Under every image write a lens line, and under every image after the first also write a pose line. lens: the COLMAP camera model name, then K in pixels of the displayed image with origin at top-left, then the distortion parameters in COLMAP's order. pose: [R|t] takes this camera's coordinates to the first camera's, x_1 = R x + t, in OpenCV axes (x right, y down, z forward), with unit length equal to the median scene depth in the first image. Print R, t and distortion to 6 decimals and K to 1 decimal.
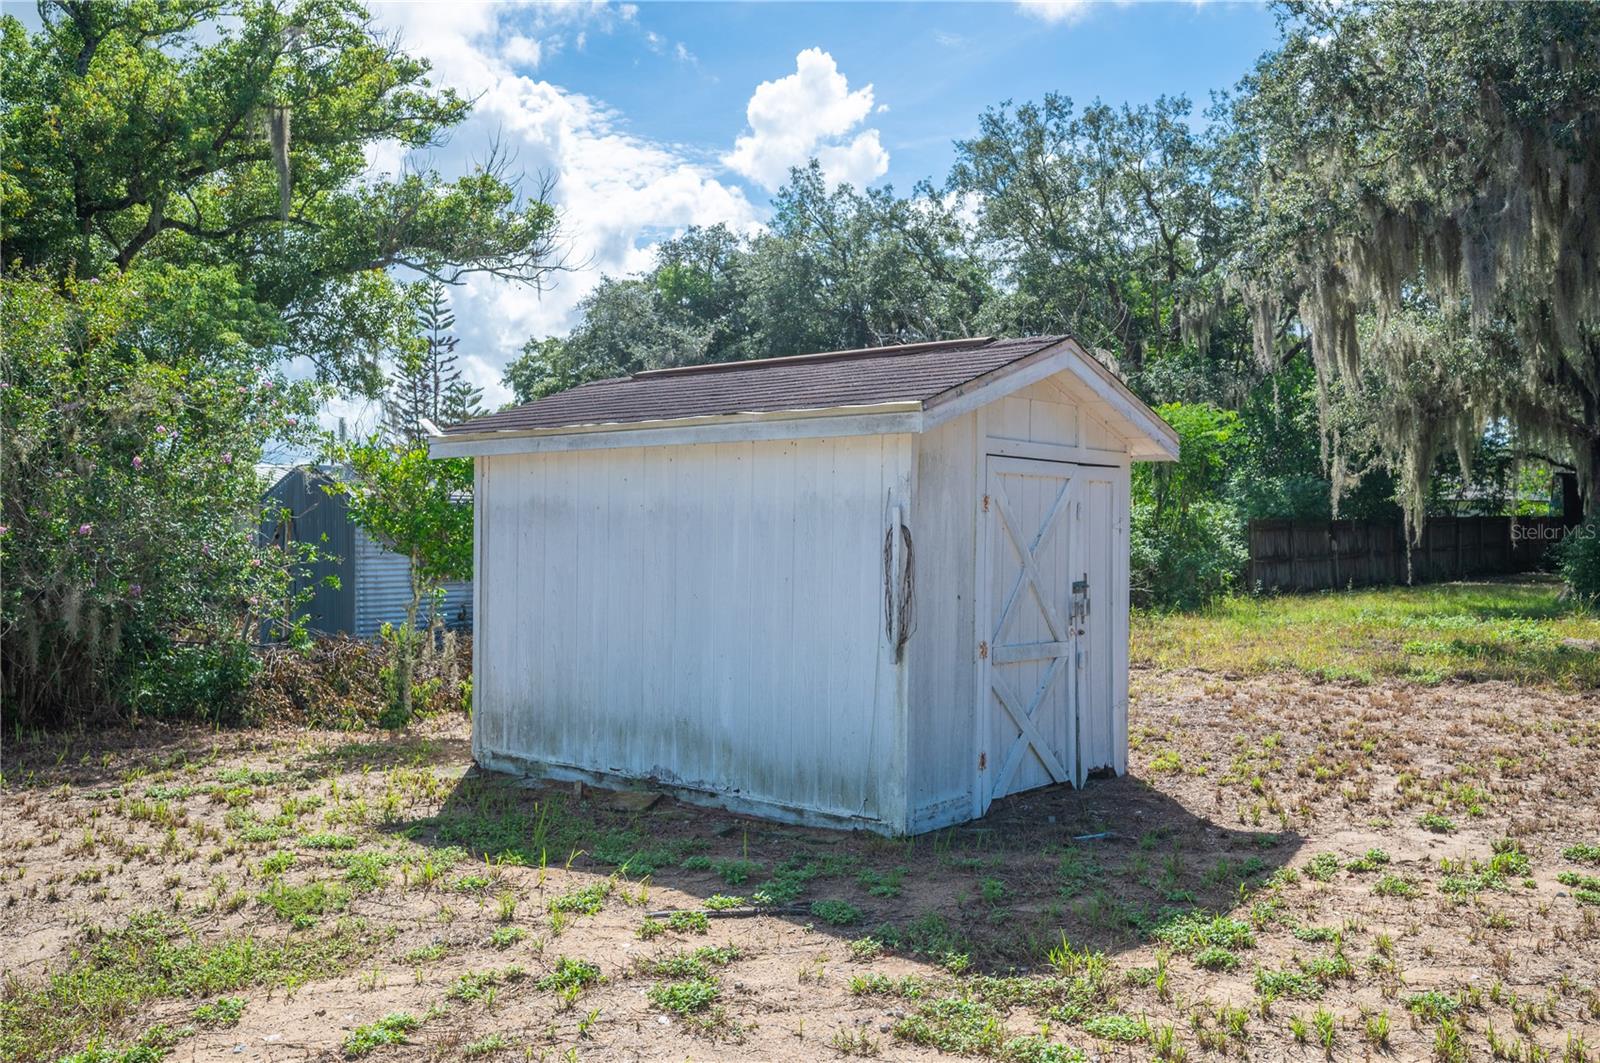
lens RADIAL K [[1383.2, 0, 800.6], [0, 1383.2, 527.6], [0, 0, 1]] dist [-0.010411, -0.001941]
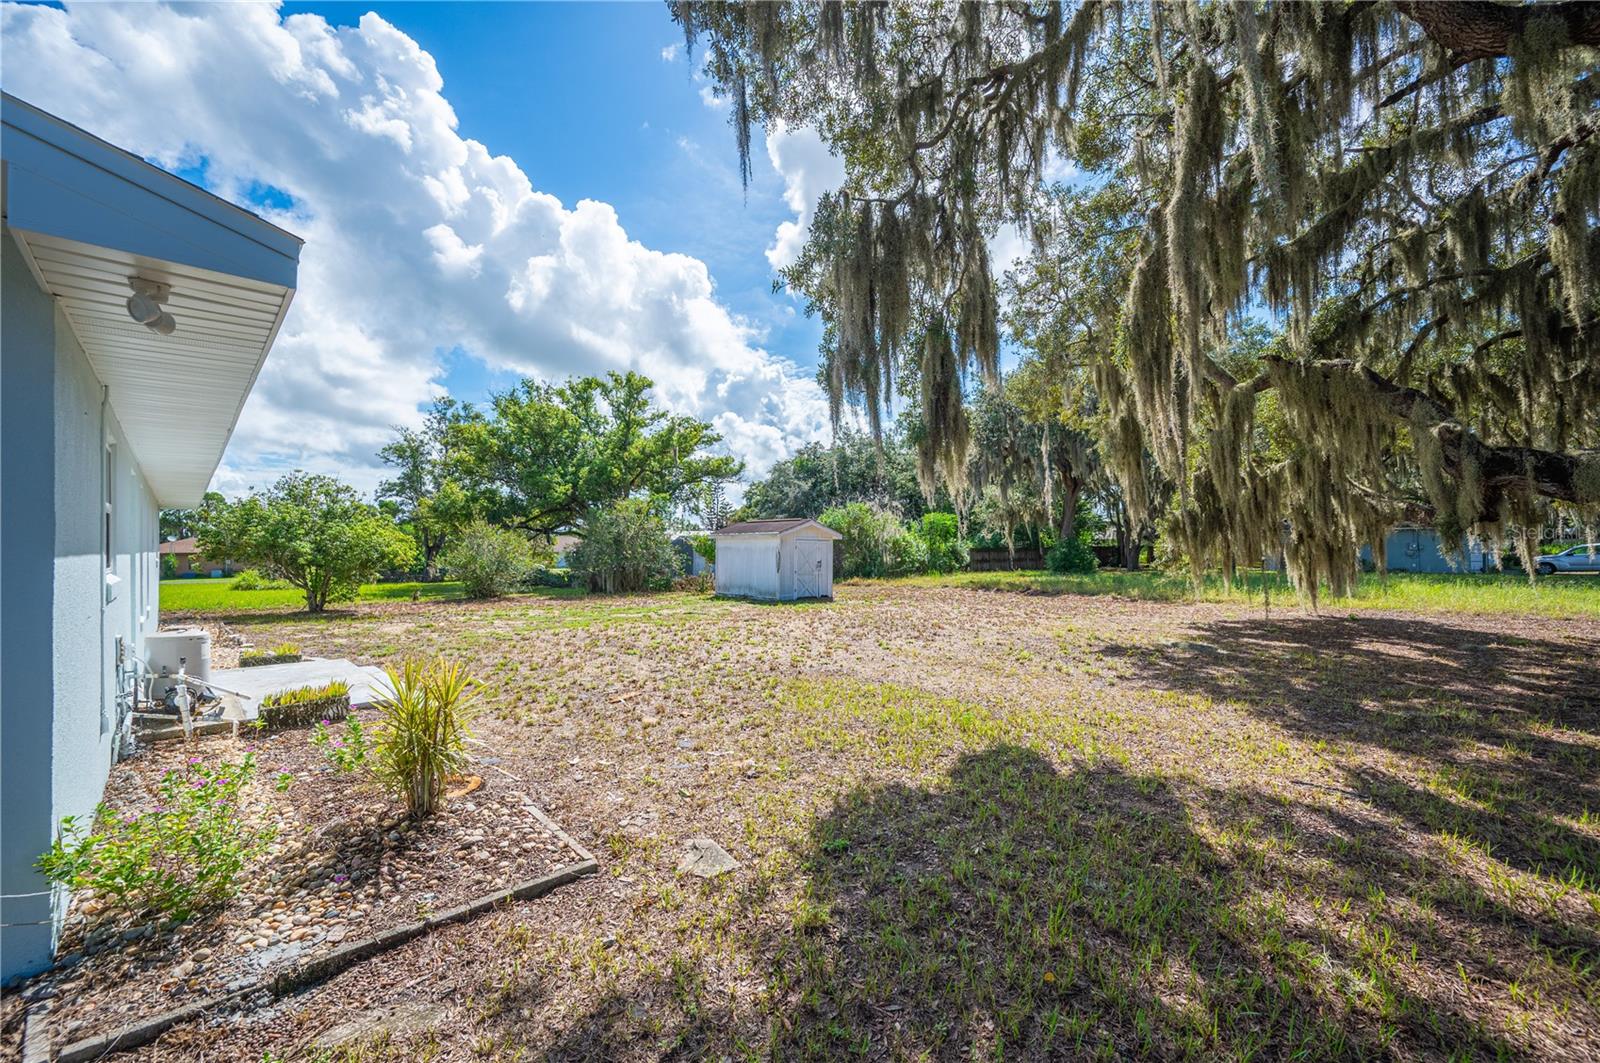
lens RADIAL K [[636.5, 0, 798.7], [0, 636.5, 541.9], [0, 0, 1]] dist [-0.000090, 0.000200]
pose [[0.989977, -0.001405, -0.141219, 0.226609], [-0.000331, 0.999925, -0.012268, -0.002902], [0.141226, 0.012192, 0.989902, -0.735612]]
